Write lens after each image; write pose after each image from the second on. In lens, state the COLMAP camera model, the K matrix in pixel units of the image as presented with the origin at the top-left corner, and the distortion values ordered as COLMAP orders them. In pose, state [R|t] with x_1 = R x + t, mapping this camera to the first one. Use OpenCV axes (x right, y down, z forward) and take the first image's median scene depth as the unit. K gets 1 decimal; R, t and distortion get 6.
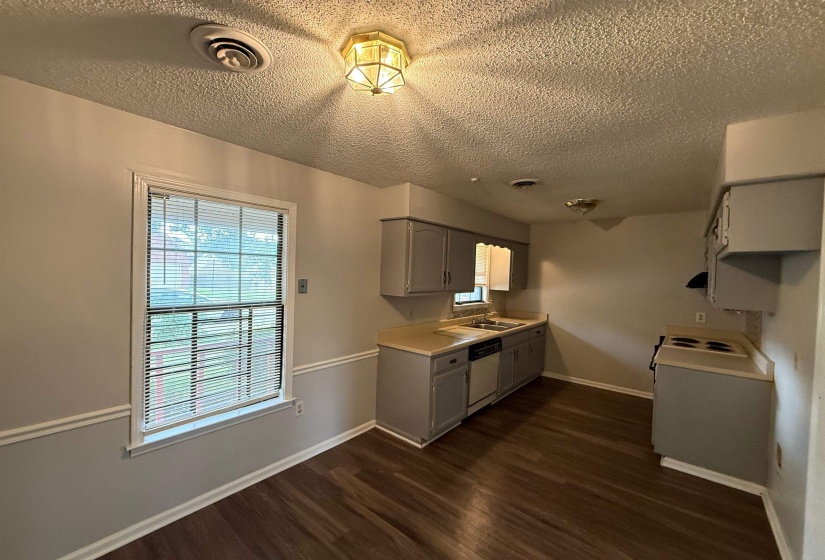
lens RADIAL K [[328.3, 0, 411.1], [0, 328.3, 289.9], [0, 0, 1]] dist [-0.000577, -0.000731]
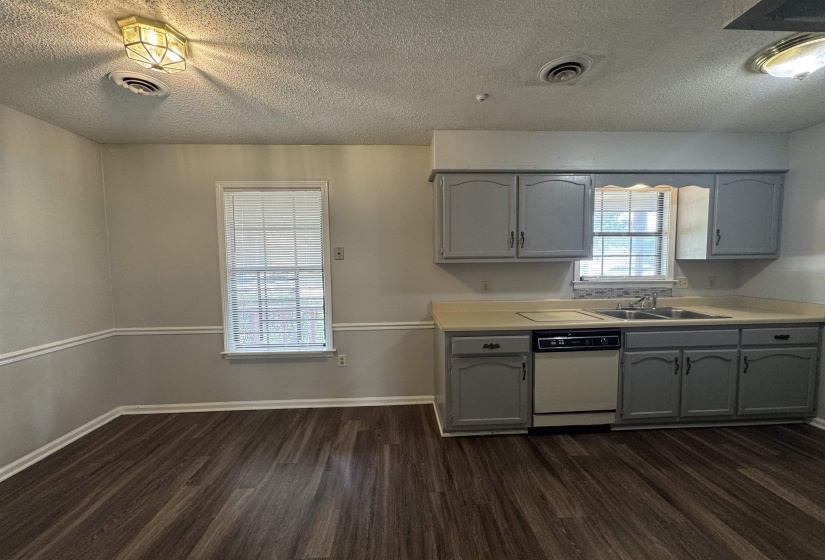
lens RADIAL K [[328.3, 0, 411.1], [0, 328.3, 289.9], [0, 0, 1]] dist [-0.000577, -0.000731]
pose [[0.685377, 0.030538, -0.727548, 0.536189], [-0.006112, 0.999326, 0.036187, 0.057283], [0.728163, -0.020355, 0.685102, 0.318170]]
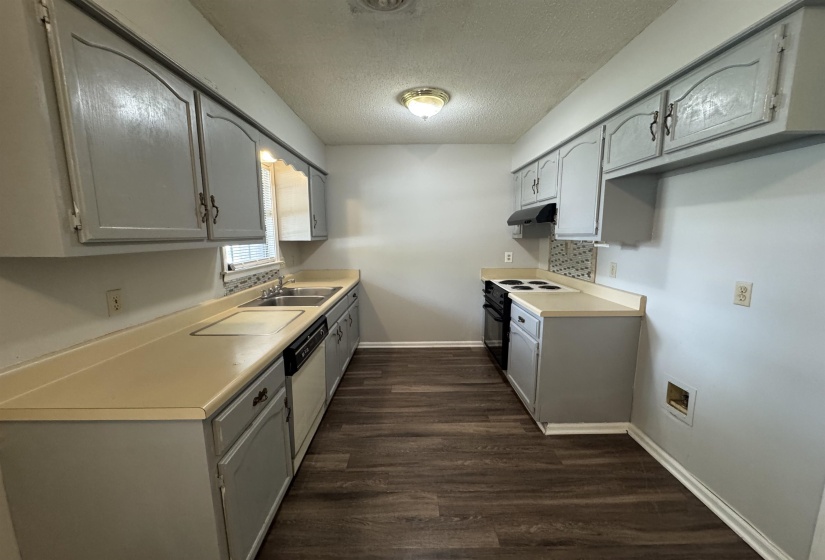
lens RADIAL K [[328.3, 0, 411.1], [0, 328.3, 289.9], [0, 0, 1]] dist [-0.000577, -0.000731]
pose [[0.759125, -0.139878, 0.635739, 0.021133], [0.060540, 0.987578, 0.145001, 0.024374], [-0.648124, -0.071586, 0.758163, 0.520016]]
